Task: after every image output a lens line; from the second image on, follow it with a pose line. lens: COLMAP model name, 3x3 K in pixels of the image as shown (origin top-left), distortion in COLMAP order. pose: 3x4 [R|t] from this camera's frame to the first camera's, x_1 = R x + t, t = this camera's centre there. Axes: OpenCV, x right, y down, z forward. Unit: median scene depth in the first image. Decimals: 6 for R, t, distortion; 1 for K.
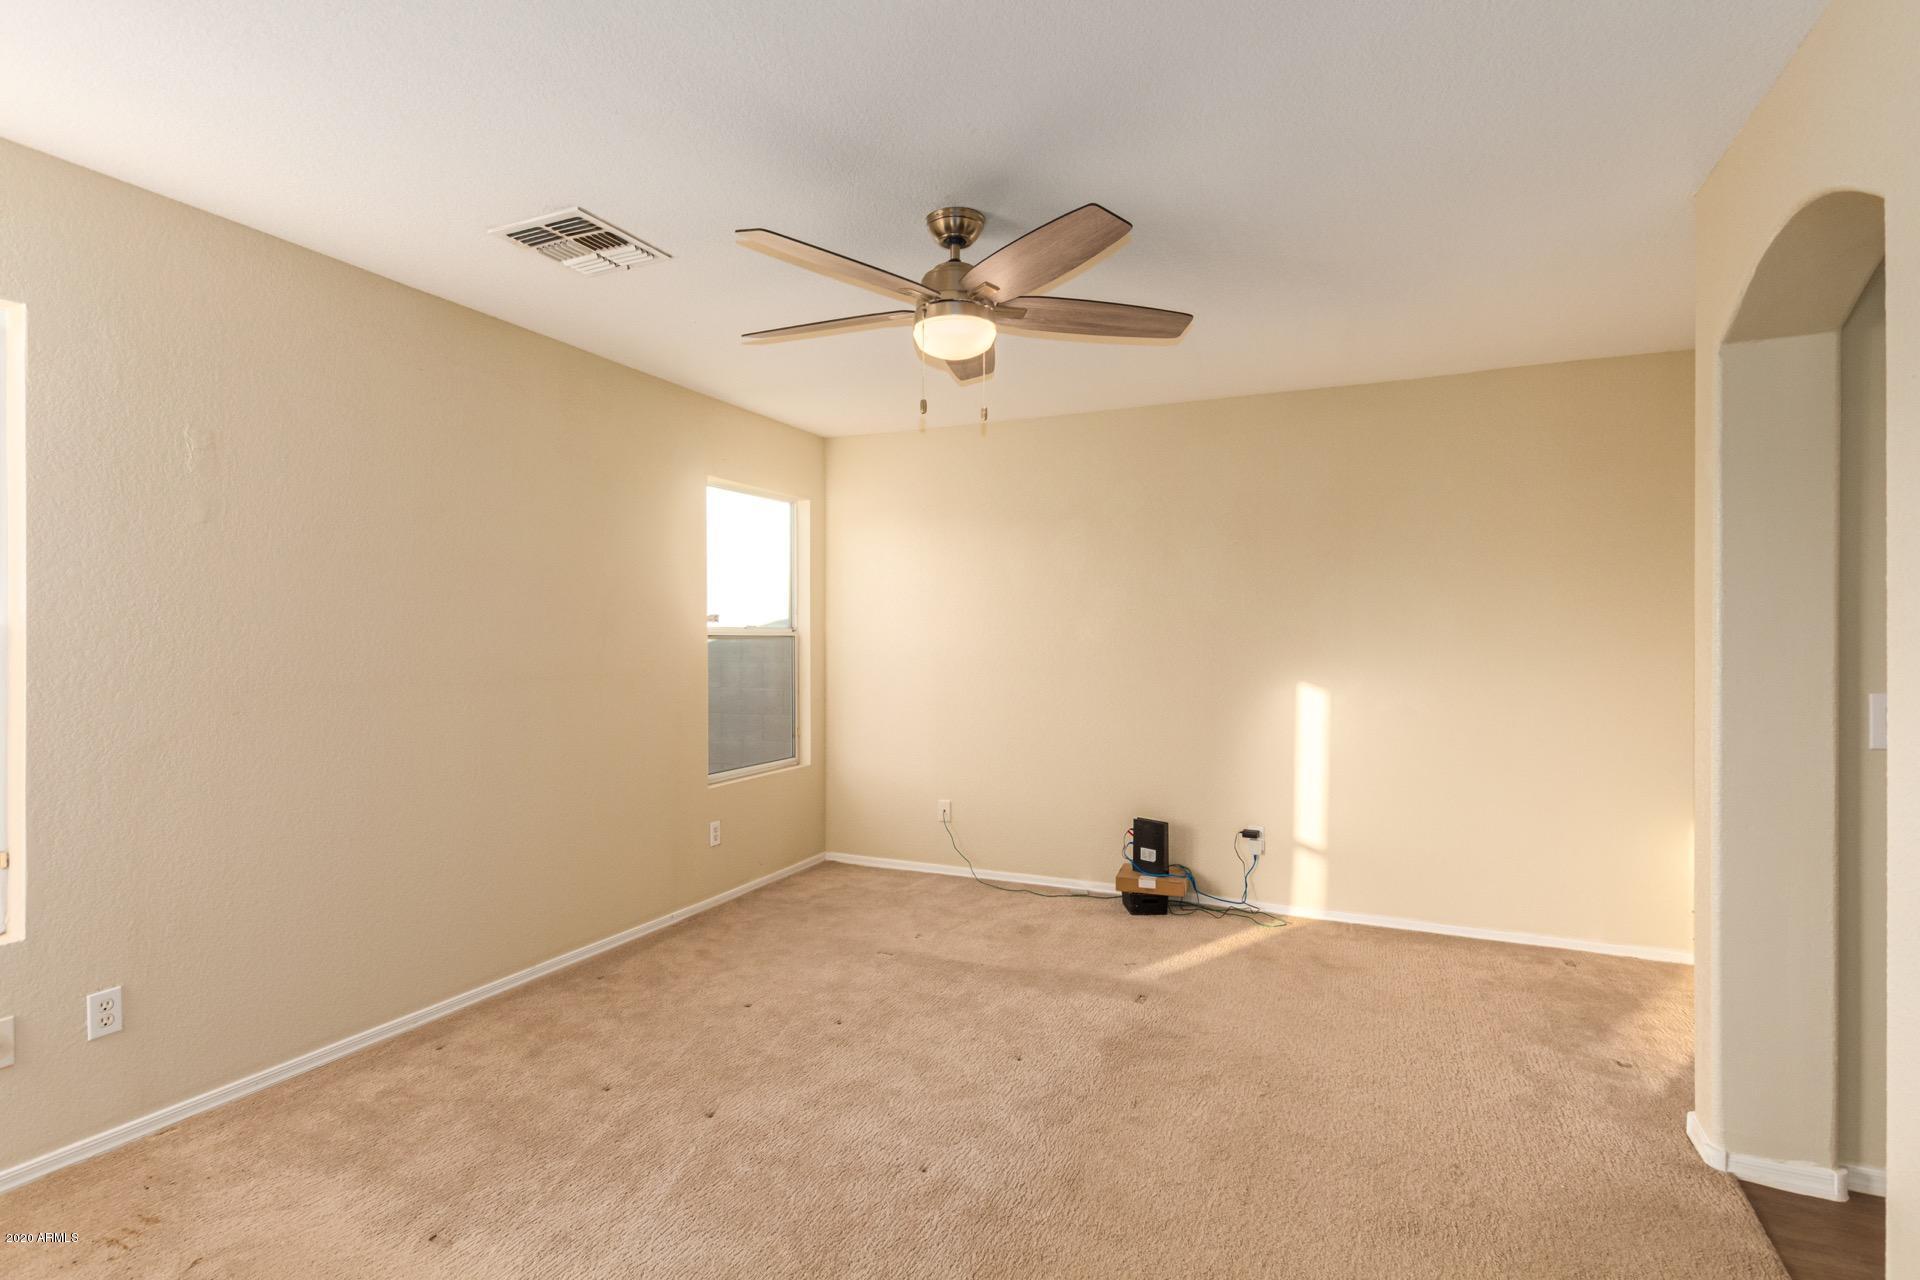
lens RADIAL K [[920.5, 0, 964.2], [0, 920.5, 640.3], [0, 0, 1]] dist [0.013208, -0.002798]
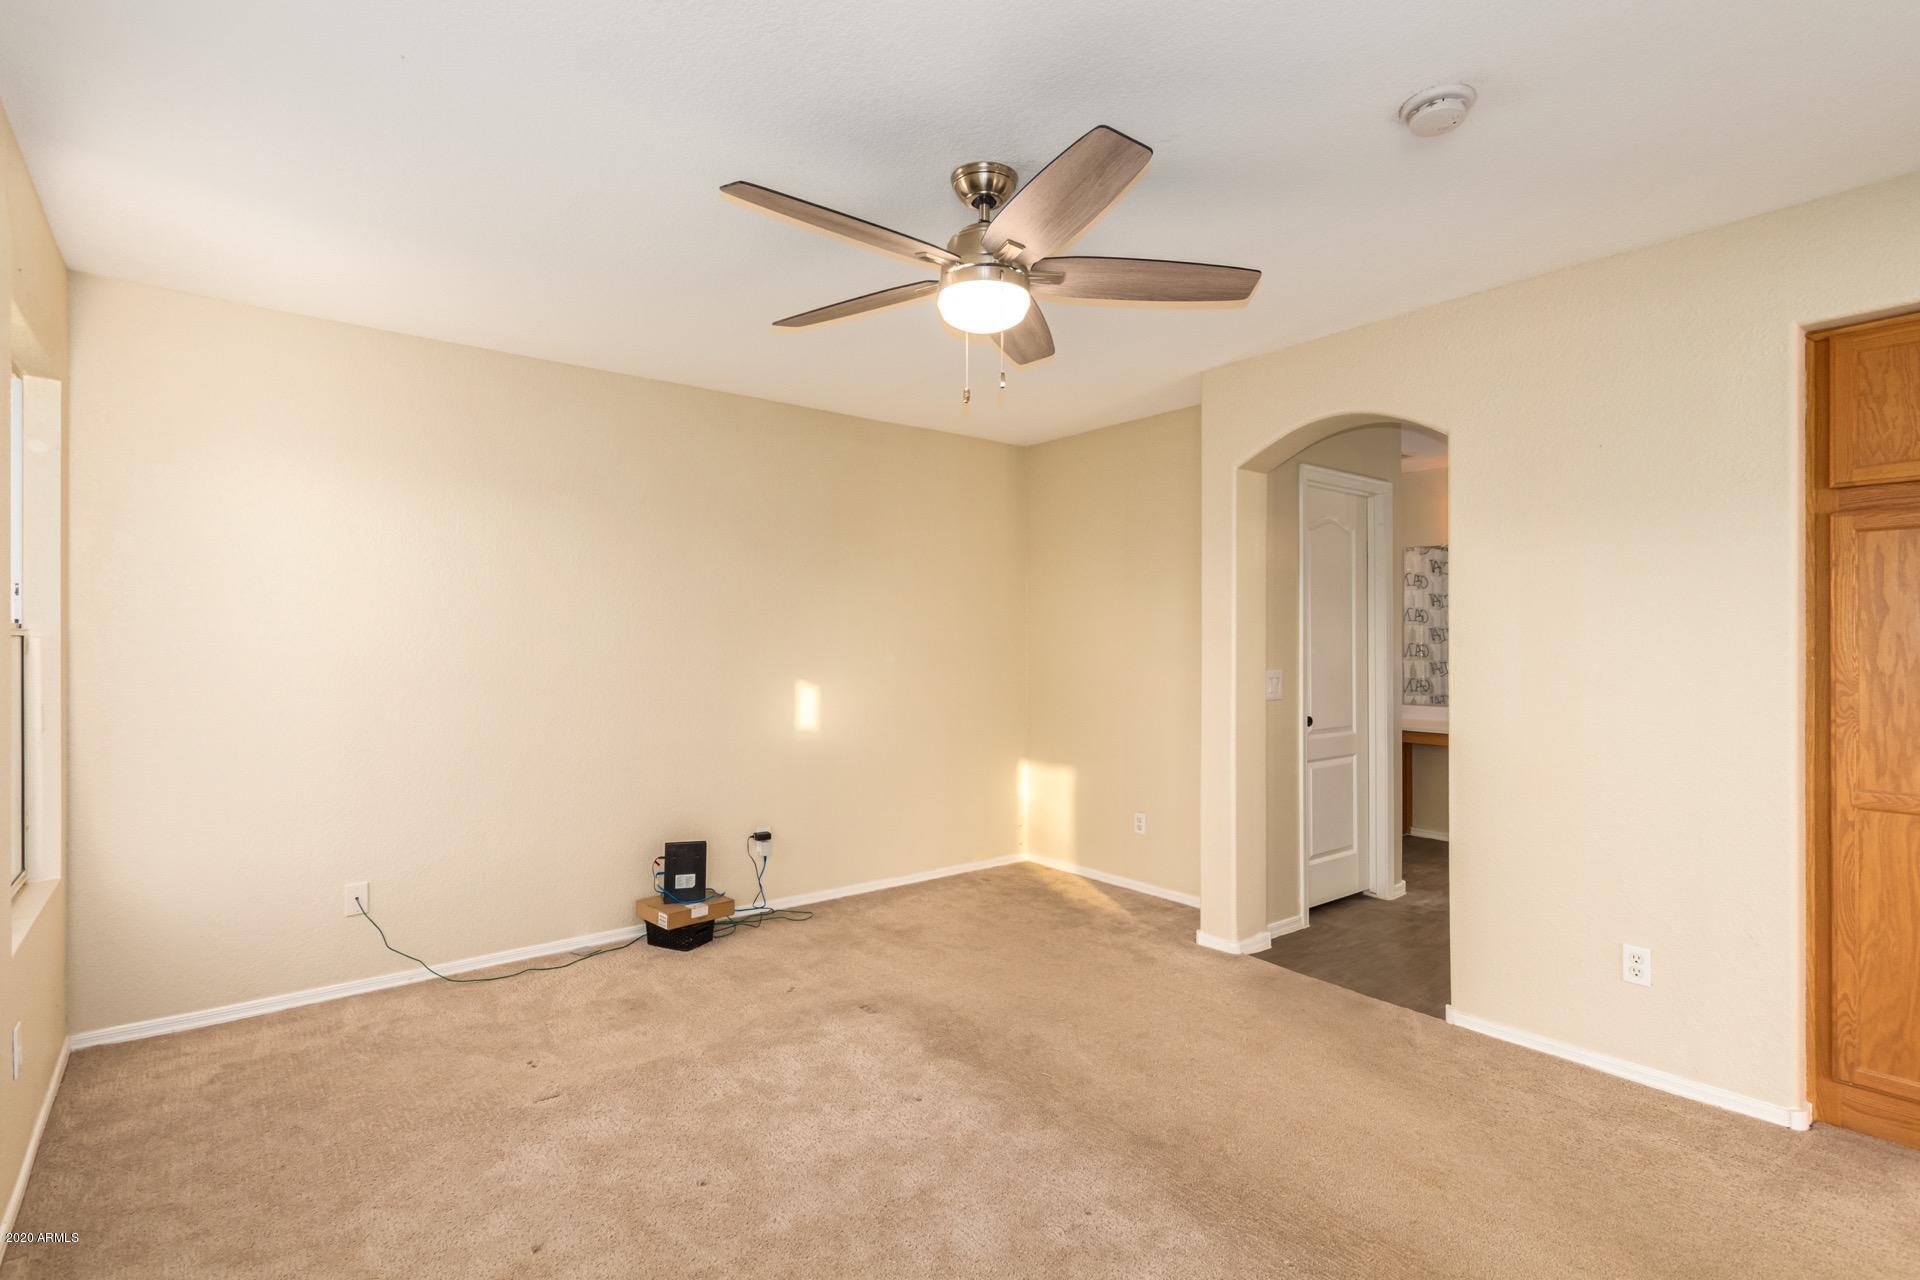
lens RADIAL K [[920.5, 0, 961.2], [0, 920.5, 639.7], [0, 0, 1]] dist [0.013208, -0.002798]
pose [[0.473590, -0.000163, 0.880746, -0.465469], [-0.000002, 1.000000, 0.000186, -0.002638], [-0.880746, -0.000090, 0.473590, 0.339111]]
